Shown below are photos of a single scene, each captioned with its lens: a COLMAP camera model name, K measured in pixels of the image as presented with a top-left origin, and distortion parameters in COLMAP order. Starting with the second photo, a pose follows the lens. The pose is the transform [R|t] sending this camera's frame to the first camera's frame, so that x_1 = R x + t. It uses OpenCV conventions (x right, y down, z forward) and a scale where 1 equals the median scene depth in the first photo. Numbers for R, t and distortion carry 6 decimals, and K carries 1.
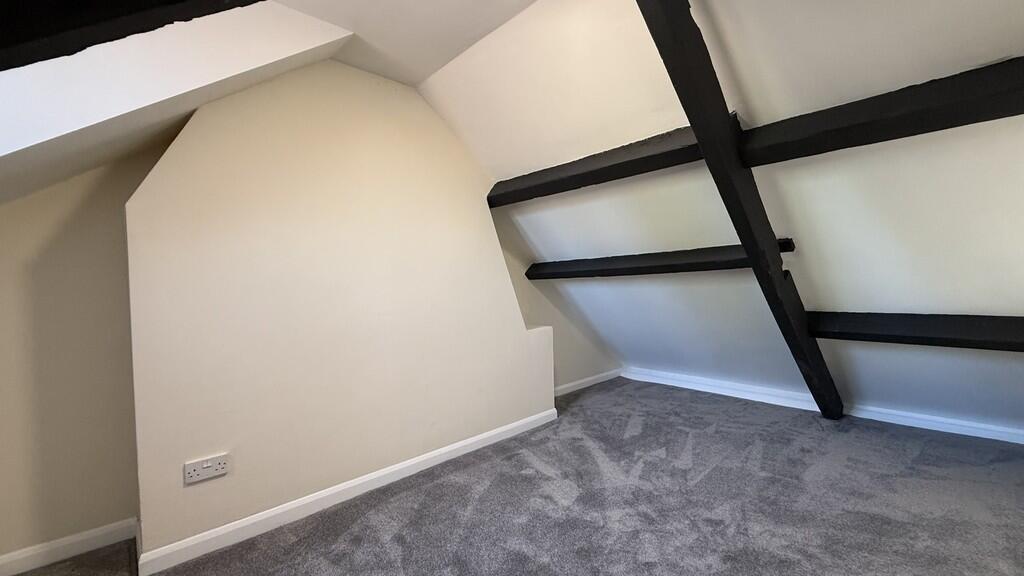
lens RADIAL K [[407.5, 0, 512.0], [0, 407.5, 288.0], [0, 0, 1]] dist [-0.001562, -0.000142]
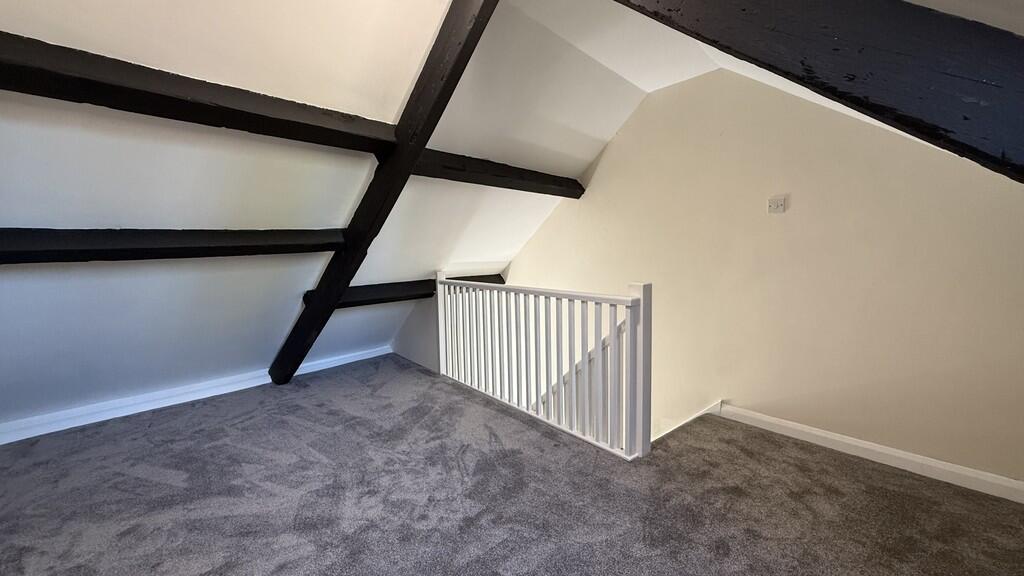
lens RADIAL K [[407.5, 0, 512.0], [0, 407.5, 288.0], [0, 0, 1]] dist [-0.001562, -0.000142]
pose [[-0.081941, -0.061260, 0.994753, -0.501426], [0.047266, 0.996747, 0.065276, 0.002129], [-0.995516, 0.052367, -0.078779, 0.508889]]
